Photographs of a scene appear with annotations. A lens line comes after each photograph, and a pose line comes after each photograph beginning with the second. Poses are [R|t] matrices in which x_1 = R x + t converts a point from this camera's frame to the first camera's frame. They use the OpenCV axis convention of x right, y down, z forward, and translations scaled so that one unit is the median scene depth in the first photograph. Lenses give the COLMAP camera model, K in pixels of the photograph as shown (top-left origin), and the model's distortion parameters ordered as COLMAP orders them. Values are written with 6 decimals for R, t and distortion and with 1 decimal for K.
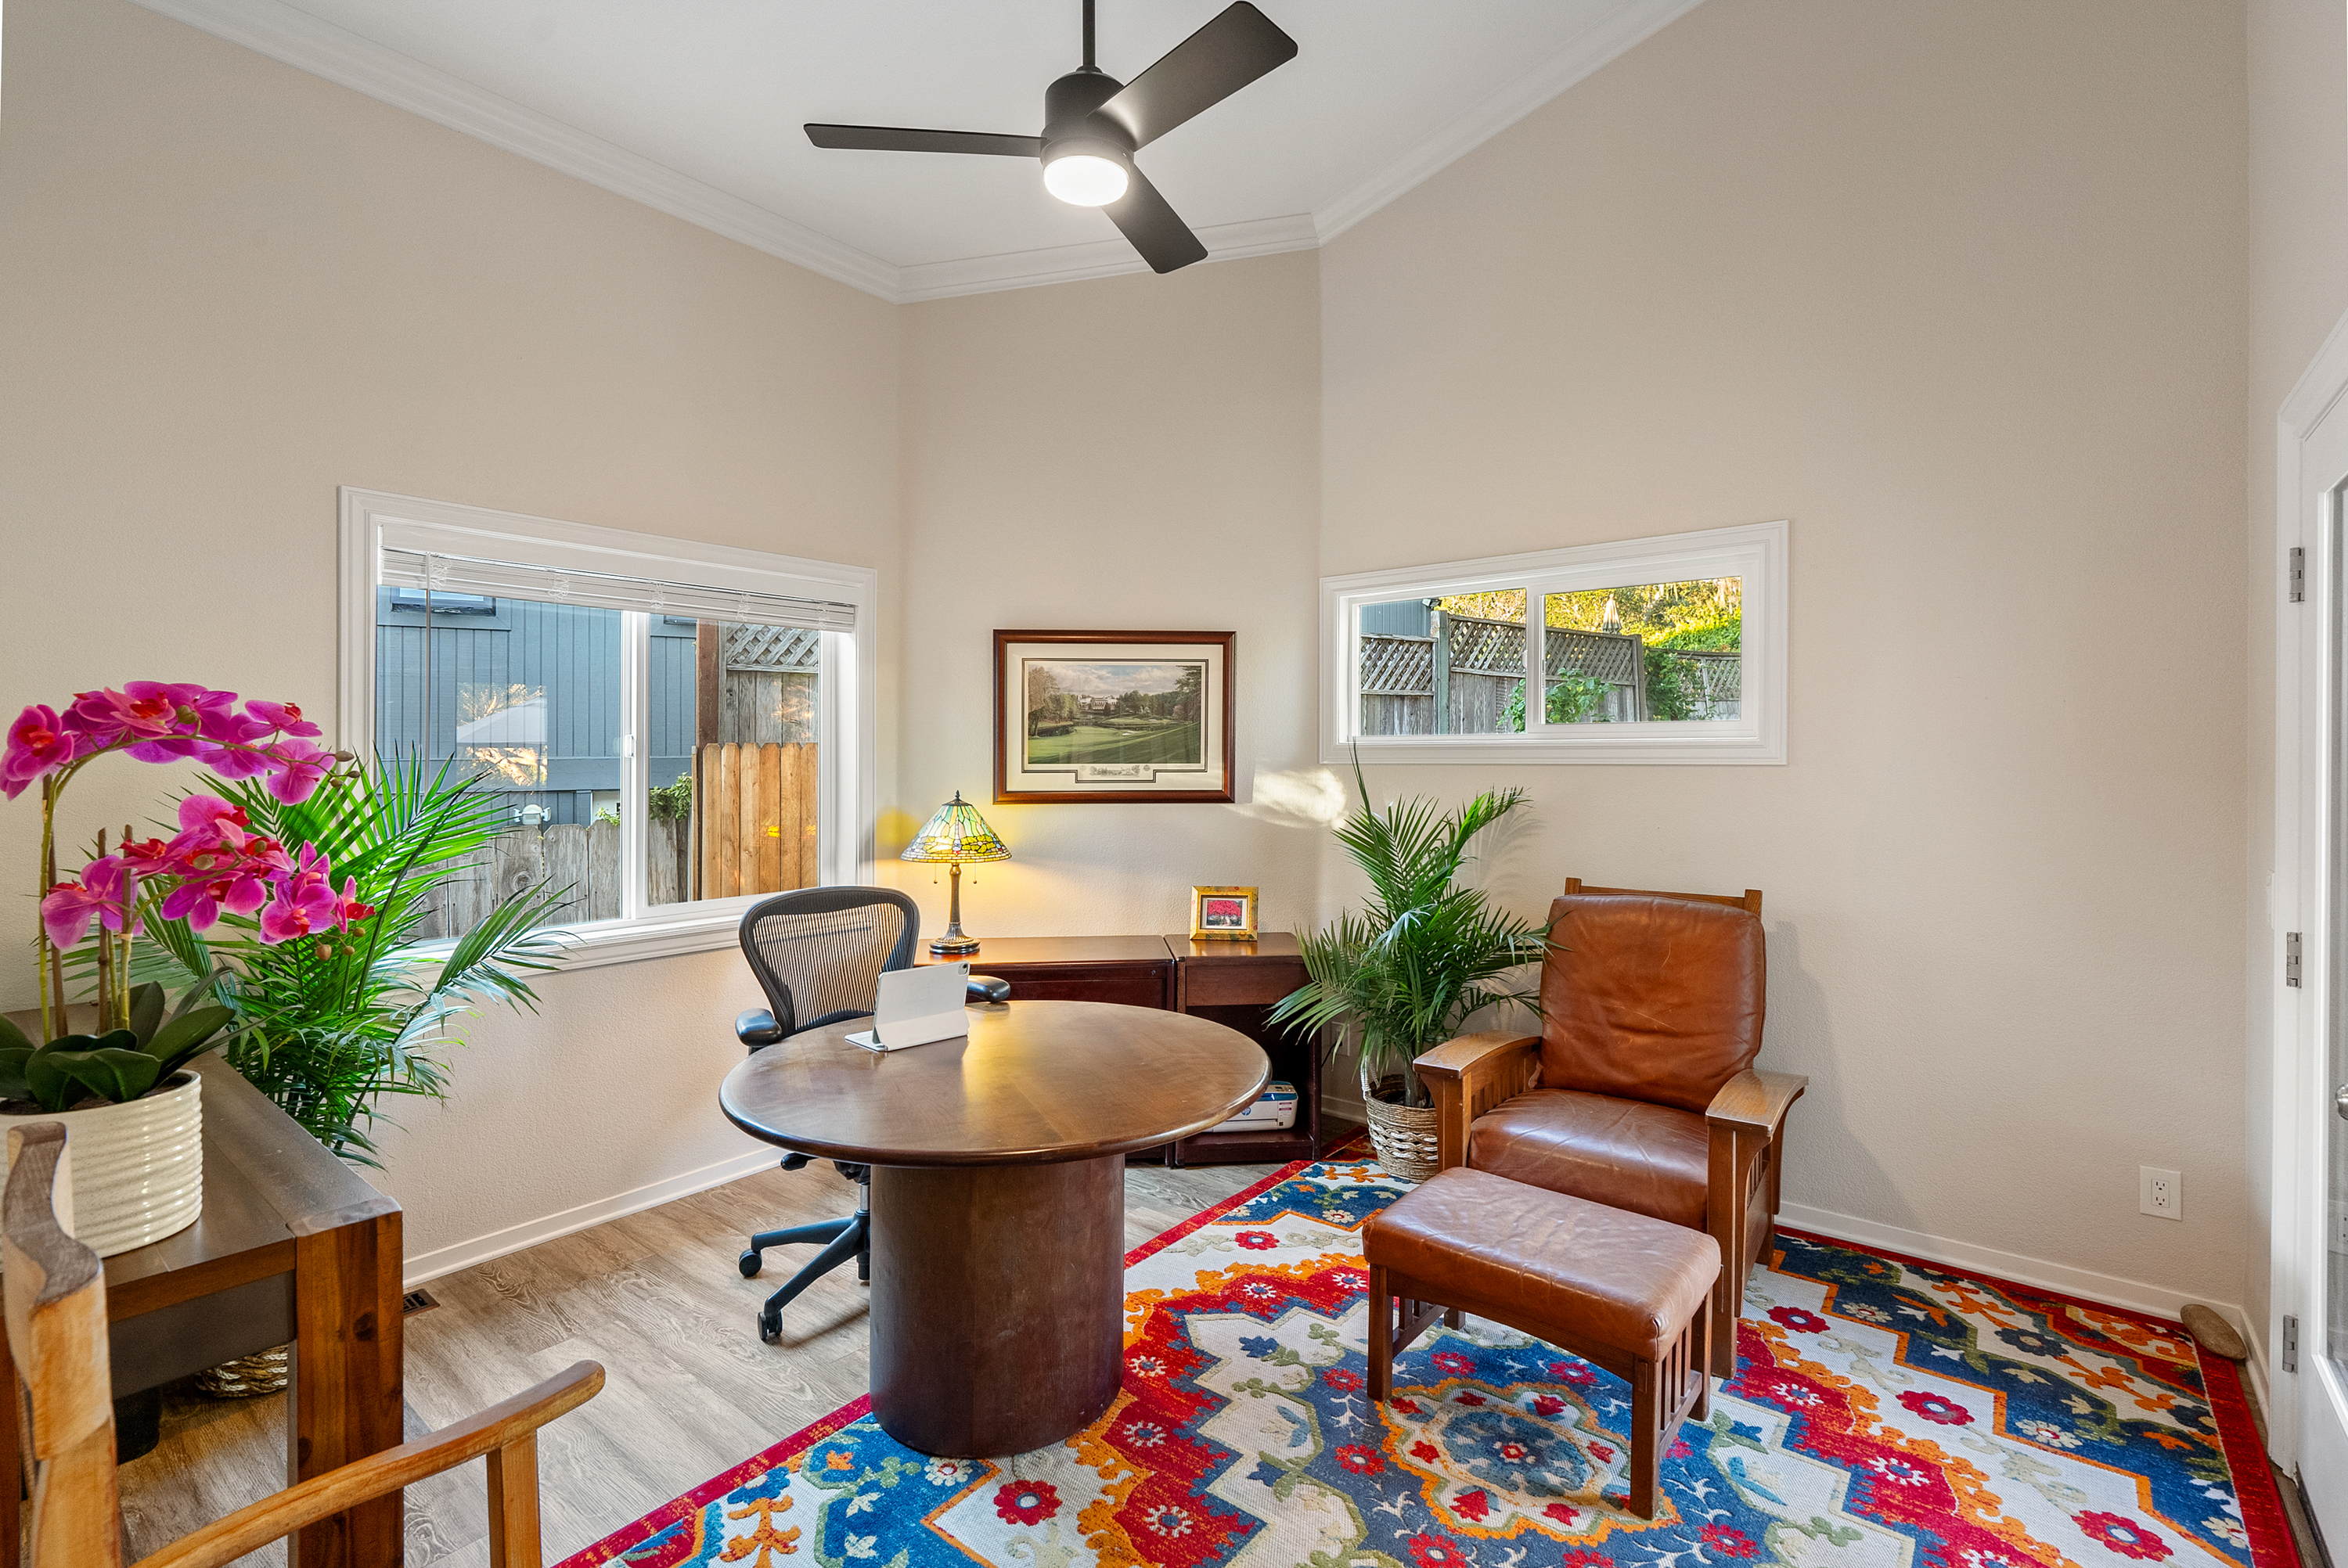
lens RADIAL K [[1065.5, 0, 1170.3], [0, 1065.5, 751.9], [0, 0, 1]] dist [-0.004045, 0.000342]
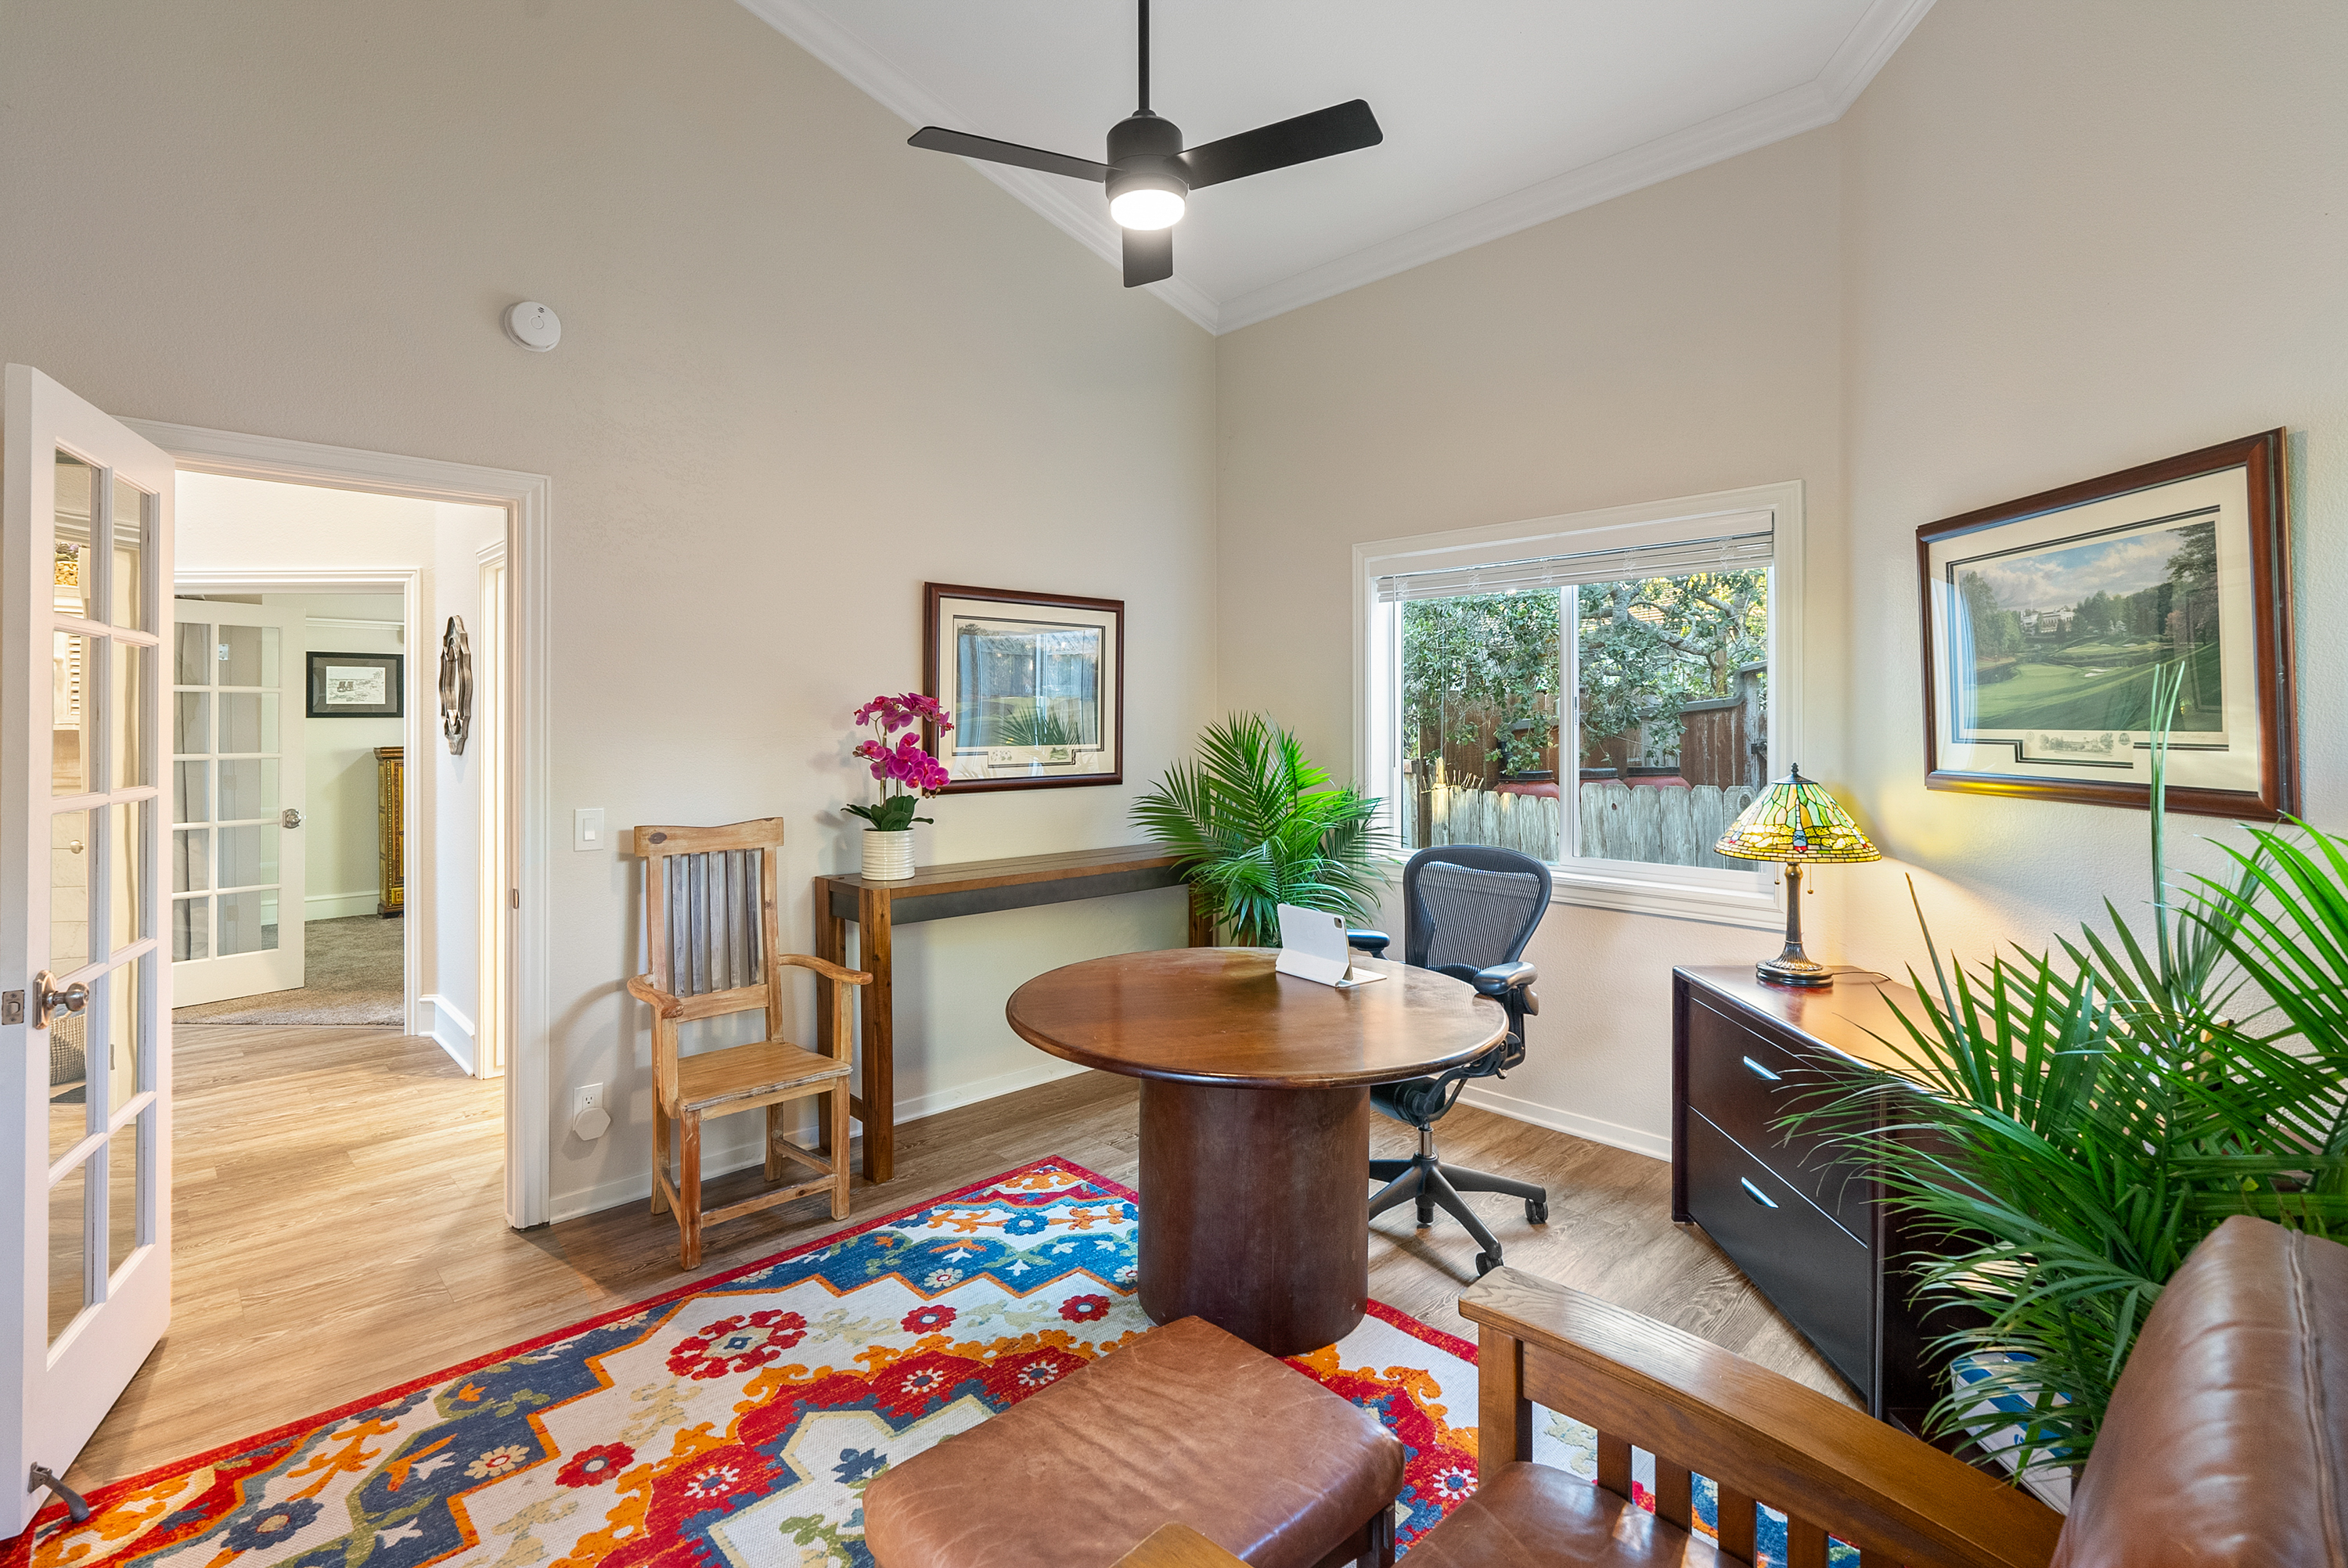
lens RADIAL K [[1108.2, 0, 1170.1], [0, 1108.2, 690.3], [0, 0, 1]] dist [0.000046, -0.000118]
pose [[-0.126750, -0.022853, -0.991671, 0.575235], [0.006243, 0.999696, -0.023836, 0.001374], [0.991915, -0.009212, -0.126569, 0.622763]]
